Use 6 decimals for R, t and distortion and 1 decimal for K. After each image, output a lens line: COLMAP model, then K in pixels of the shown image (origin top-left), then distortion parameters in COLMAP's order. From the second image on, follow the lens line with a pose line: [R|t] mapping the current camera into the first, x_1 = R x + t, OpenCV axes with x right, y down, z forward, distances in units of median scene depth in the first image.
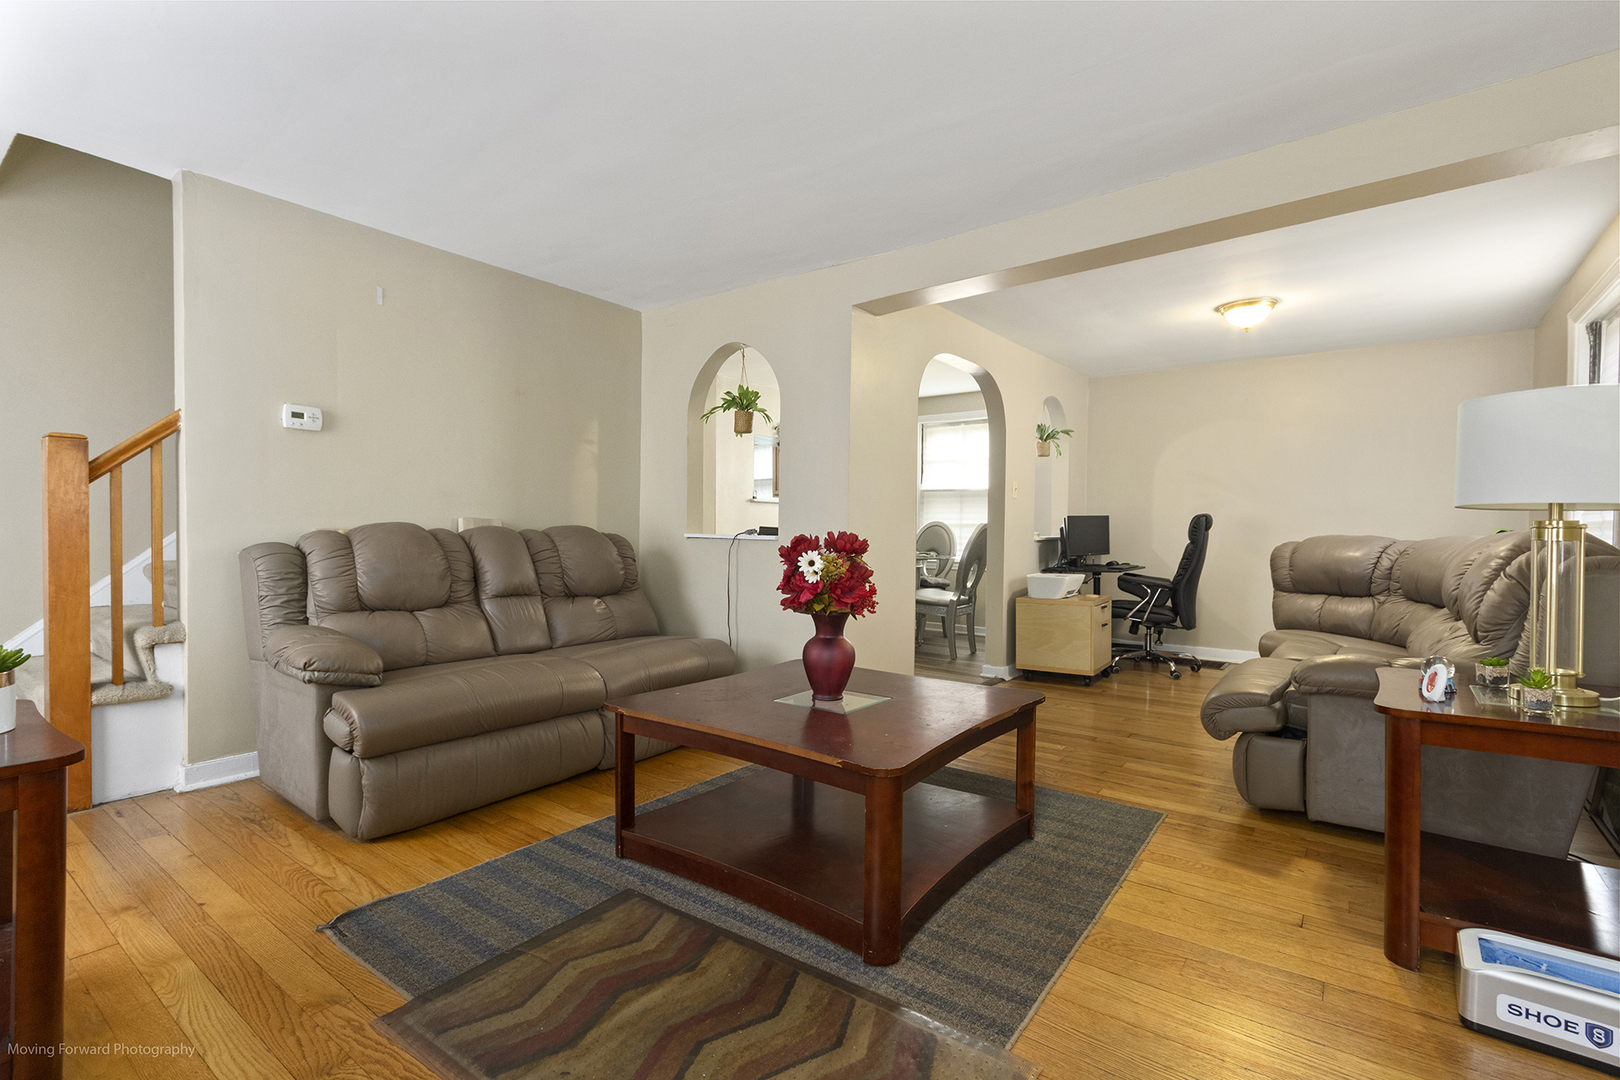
lens RADIAL K [[750.9, 0, 810.0], [0, 750.9, 540.0], [0, 0, 1]] dist [0.013151, -0.000049]
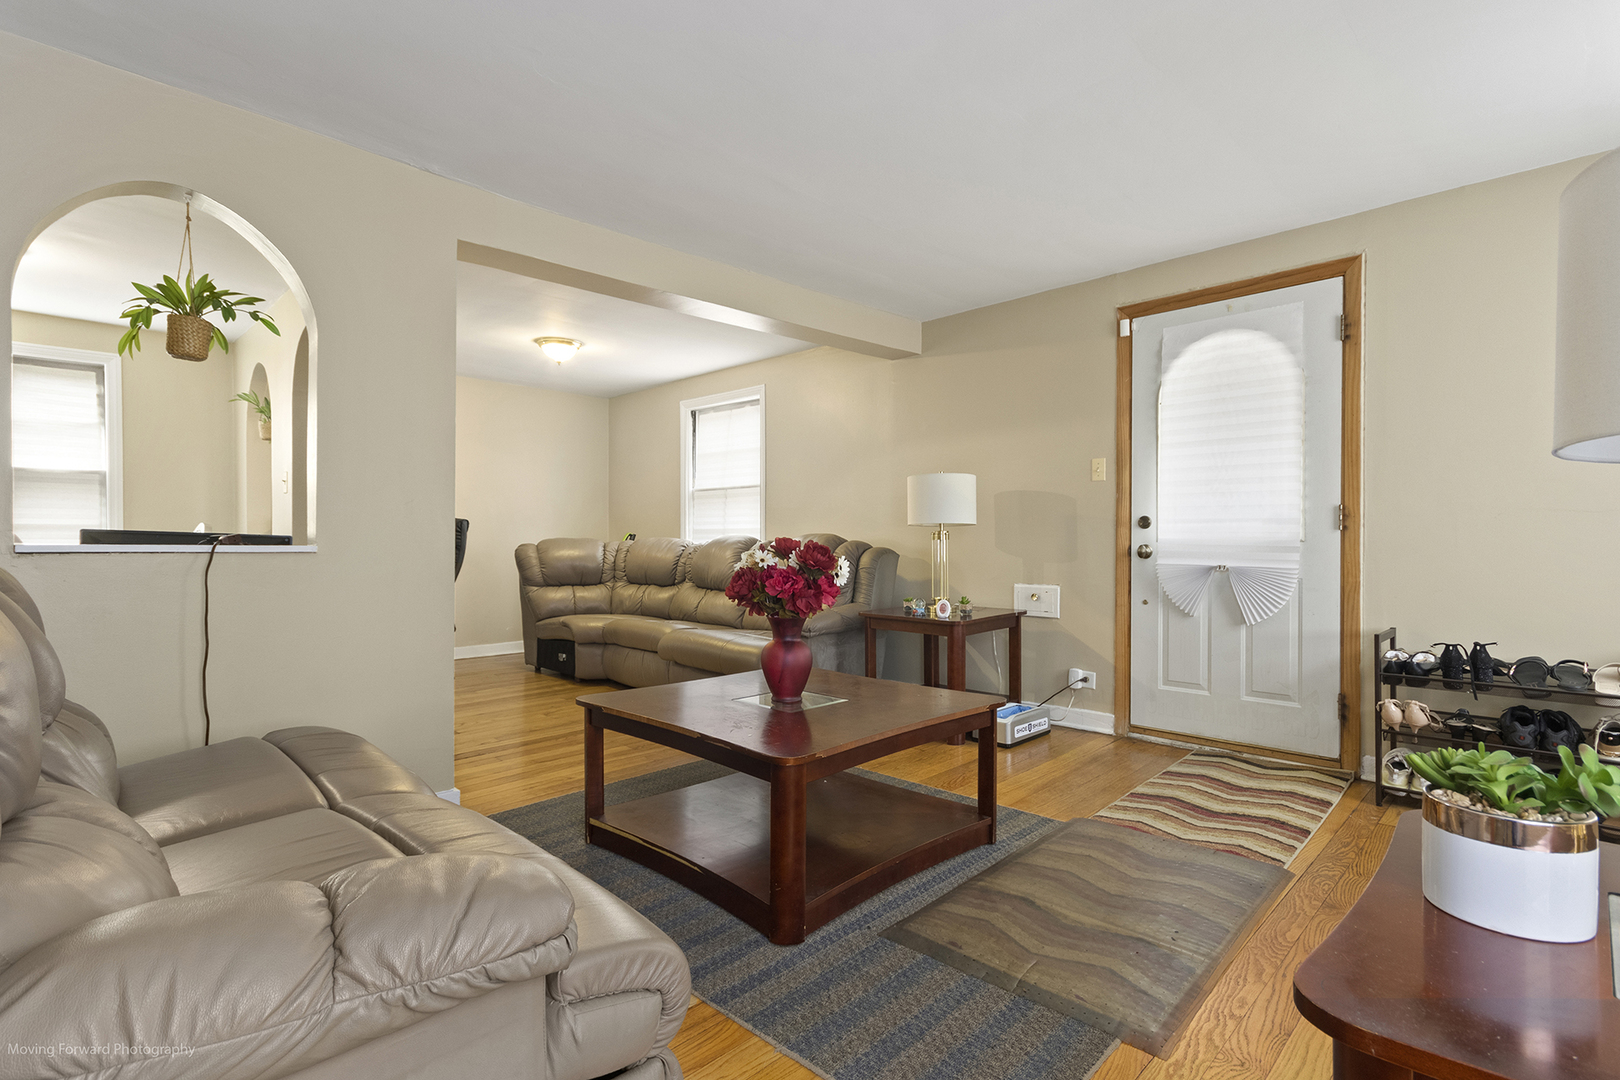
lens RADIAL K [[775.9, 0, 785.8], [0, 775.9, 542.3], [0, 0, 1]] dist [0.001406, -0.000295]
pose [[0.141977, -0.014846, 0.989759, -1.030578], [0.015689, 0.999796, 0.012746, -0.020835], [-0.989746, 0.013718, 0.142181, 0.851368]]
